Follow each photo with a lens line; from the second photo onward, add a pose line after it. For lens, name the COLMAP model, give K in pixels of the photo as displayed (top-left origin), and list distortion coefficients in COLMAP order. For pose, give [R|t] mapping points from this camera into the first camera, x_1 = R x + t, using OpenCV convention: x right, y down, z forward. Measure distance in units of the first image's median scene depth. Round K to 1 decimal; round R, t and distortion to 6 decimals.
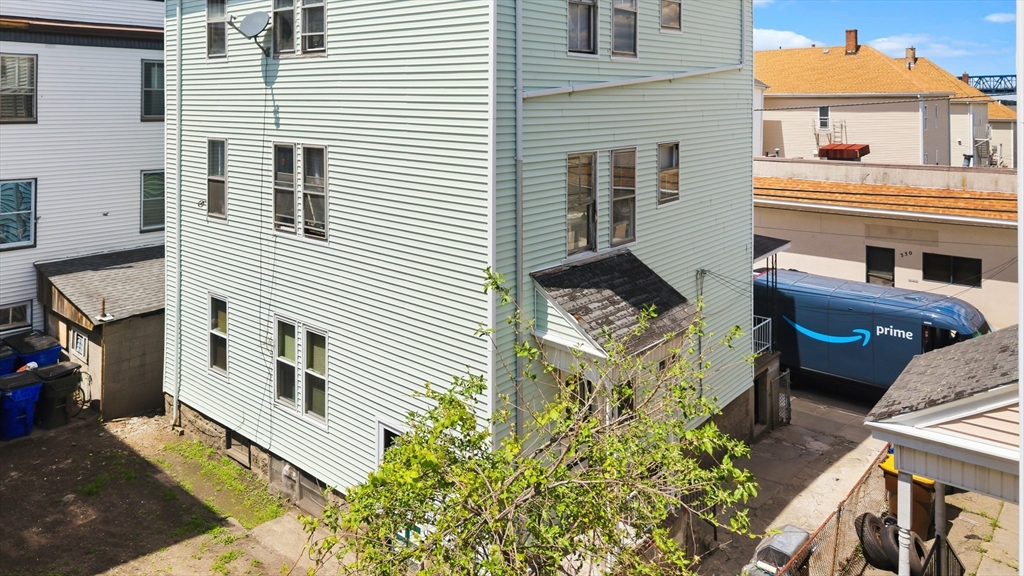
lens RADIAL K [[755.2, 0, 510.7], [0, 755.2, 289.6], [0, 0, 1]] dist [0.016127, -0.003217]
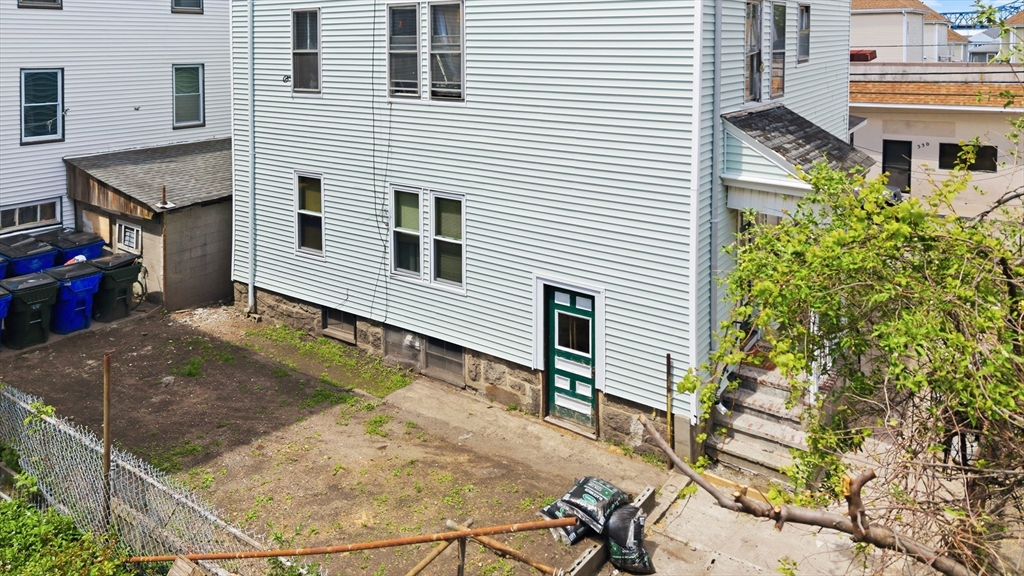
lens RADIAL K [[691.2, 0, 535.1], [0, 691.2, 252.4], [0, 0, 1]] dist [0.031123, -0.015880]
pose [[0.993237, -0.015976, 0.114997, -0.202077], [0.010476, 0.998779, 0.048275, 0.069712], [-0.115627, -0.046744, 0.992192, 0.072279]]
